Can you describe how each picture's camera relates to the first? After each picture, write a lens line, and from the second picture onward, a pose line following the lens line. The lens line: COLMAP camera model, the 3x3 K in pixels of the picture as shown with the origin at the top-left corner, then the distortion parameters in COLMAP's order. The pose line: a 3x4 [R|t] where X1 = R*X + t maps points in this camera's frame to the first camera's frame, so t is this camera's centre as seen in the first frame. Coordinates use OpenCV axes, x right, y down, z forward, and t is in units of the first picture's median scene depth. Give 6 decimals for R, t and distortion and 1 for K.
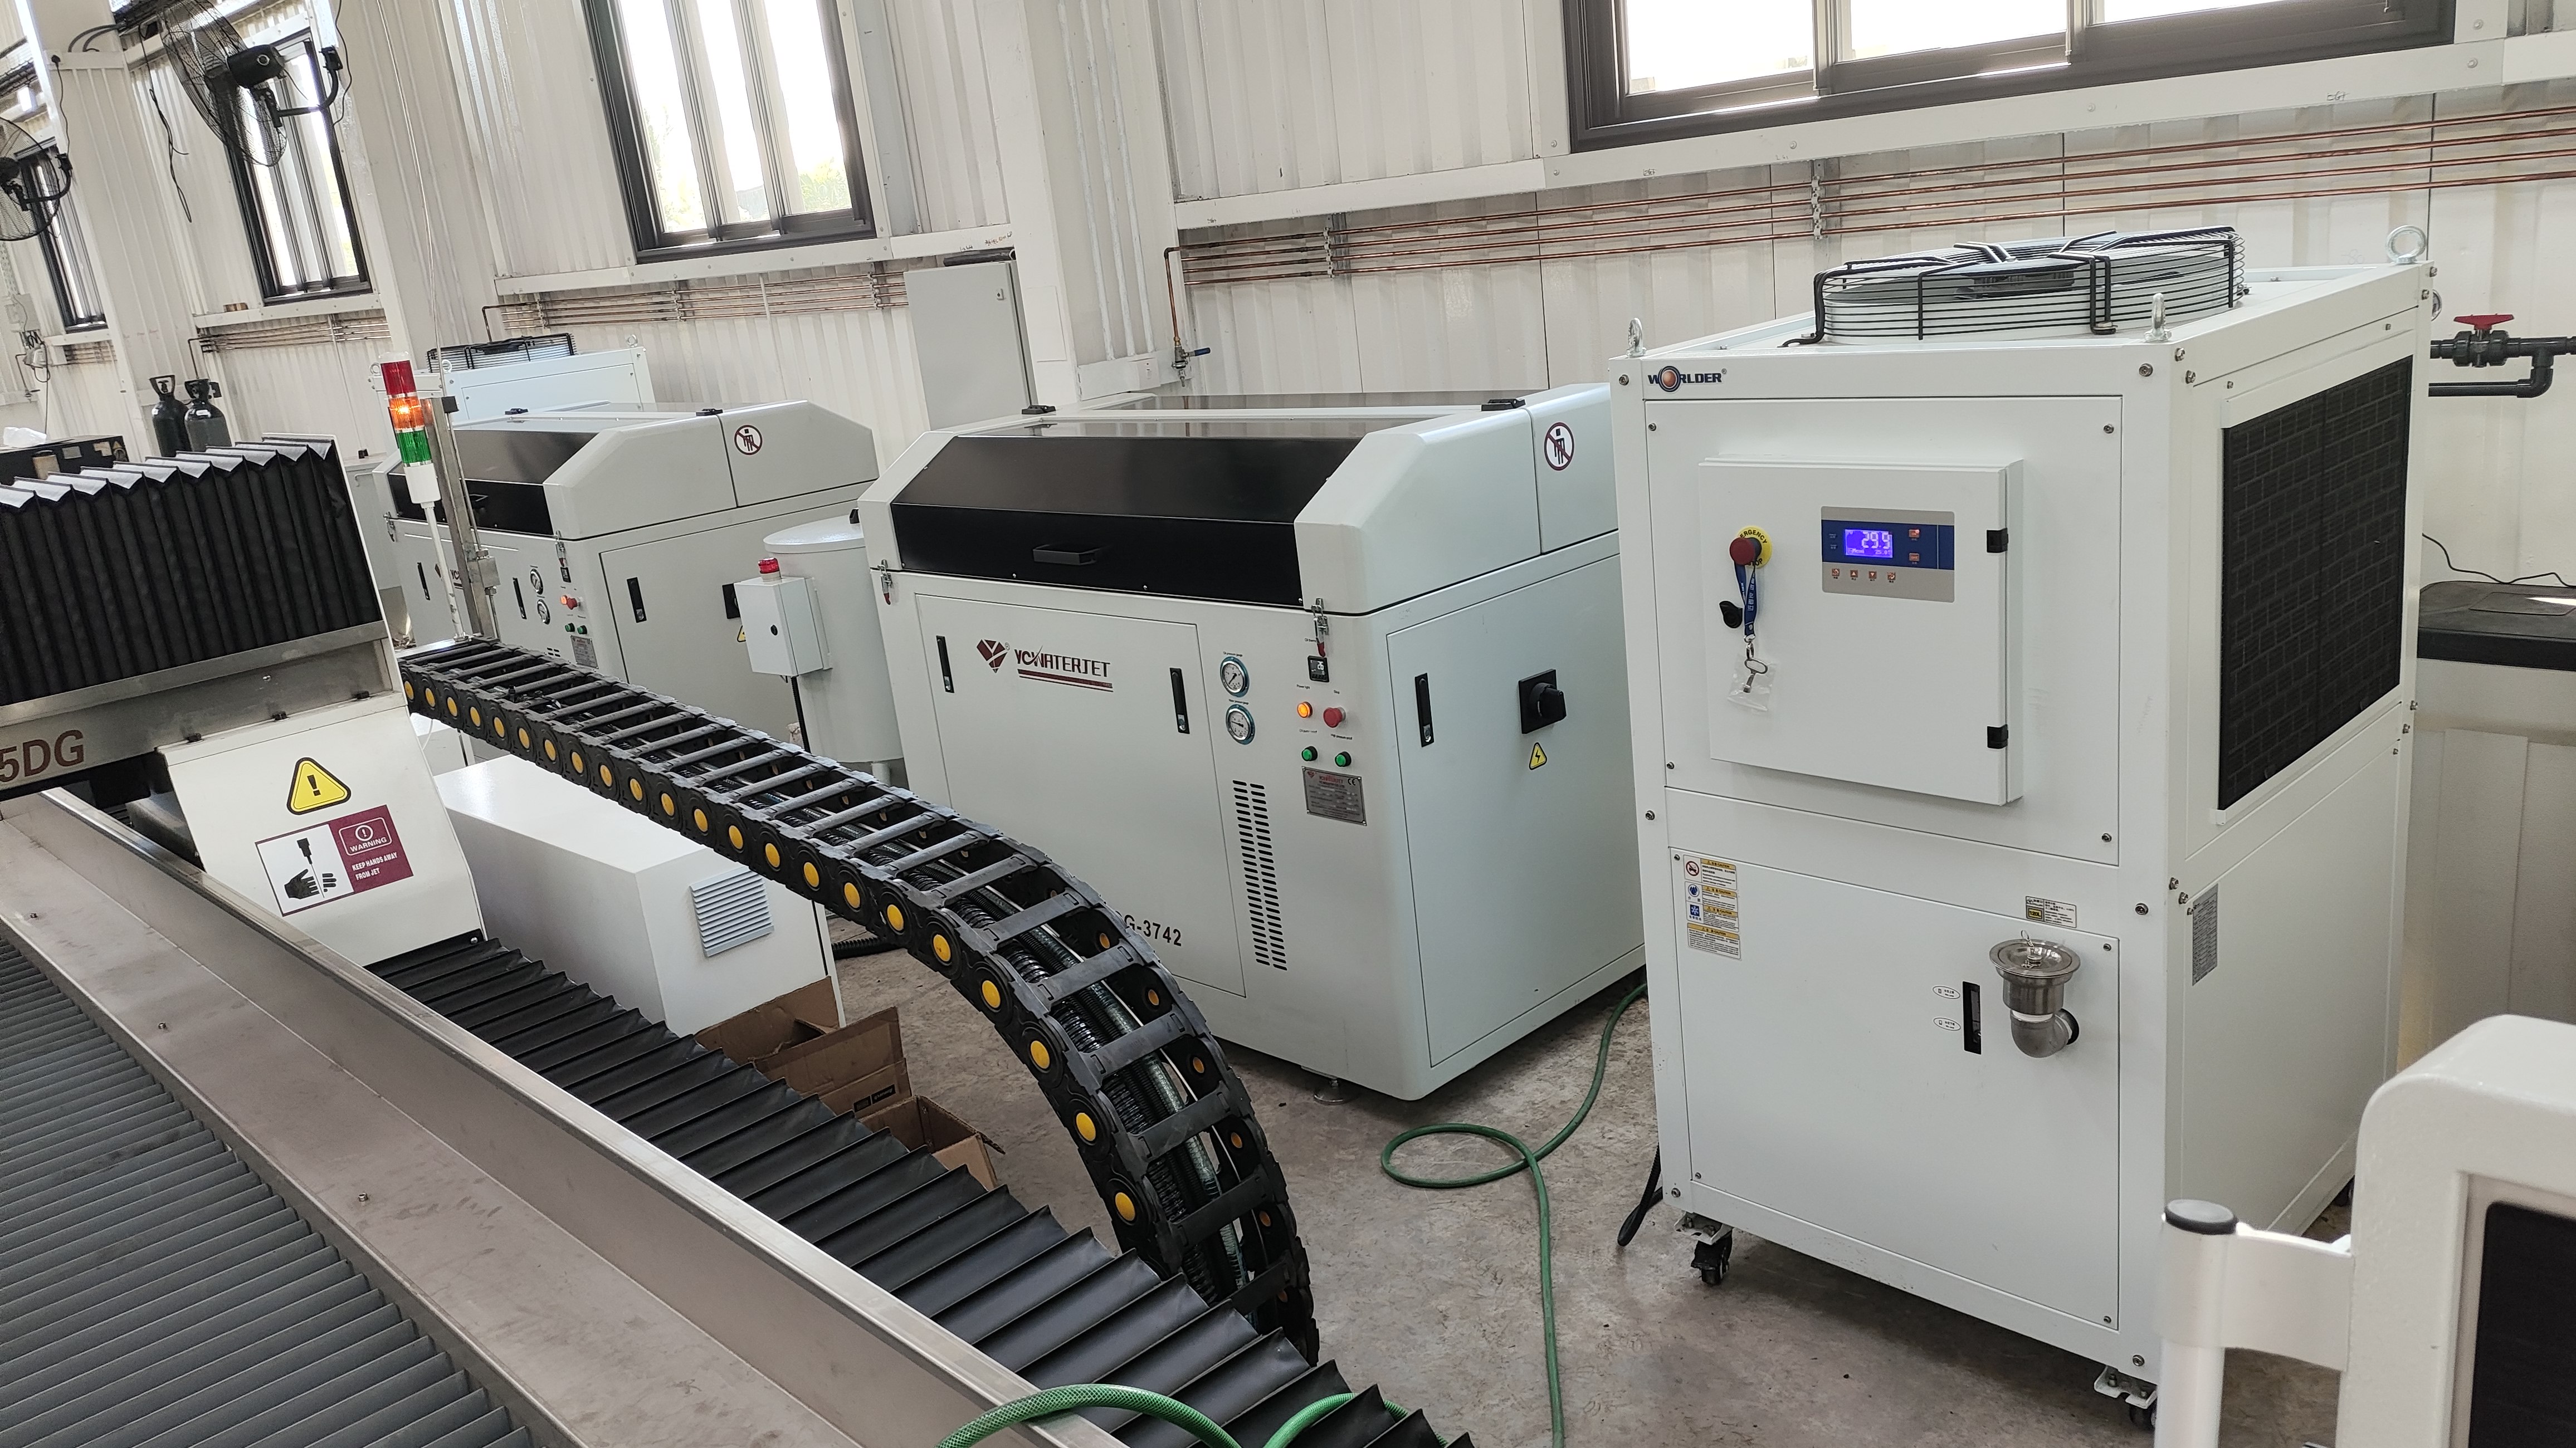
lens RADIAL K [[1877.0, 0, 1288.0], [0, 1877.0, 724.0], [0, 0, 1]] dist [0.139727, -0.225742]
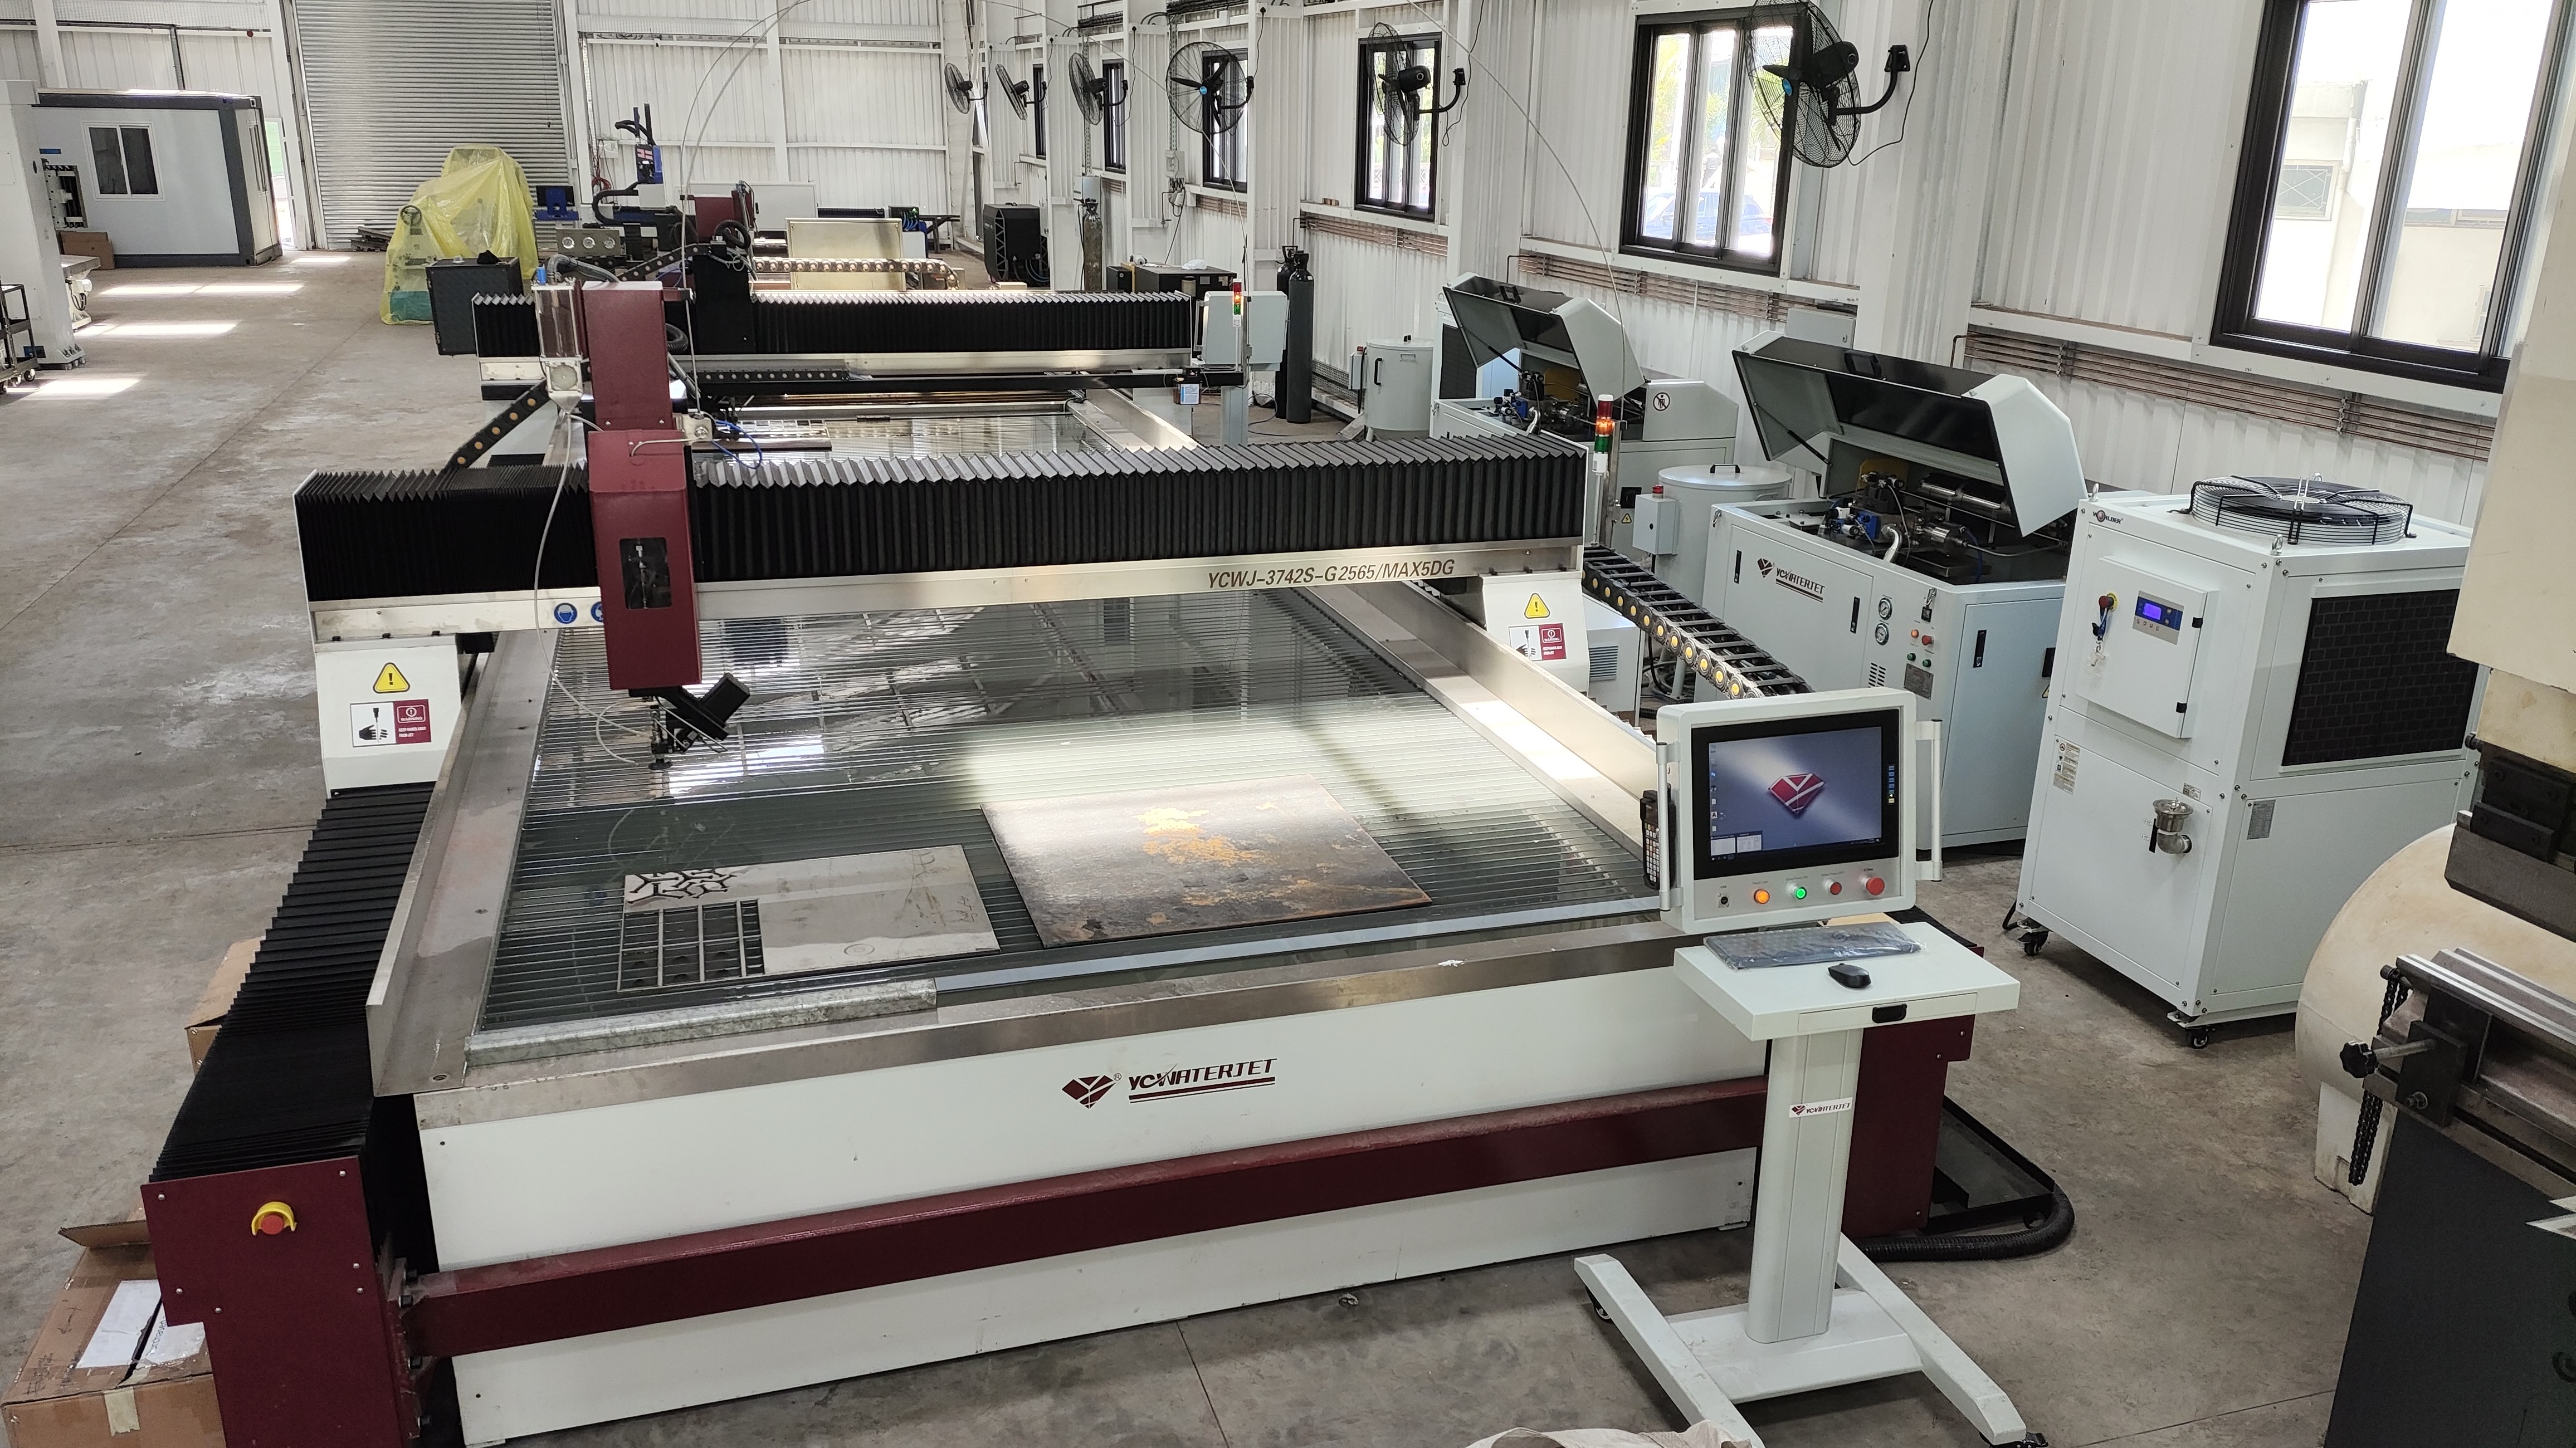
lens RADIAL K [[1877.0, 0, 1288.0], [0, 1877.0, 724.0], [0, 0, 1]] dist [0.139727, -0.225742]
pose [[0.885168, 0.260232, -0.385690, 0.186454], [-0.234371, 0.965493, 0.113547, 0.009515], [0.401929, -0.010114, 0.915615, -0.891192]]
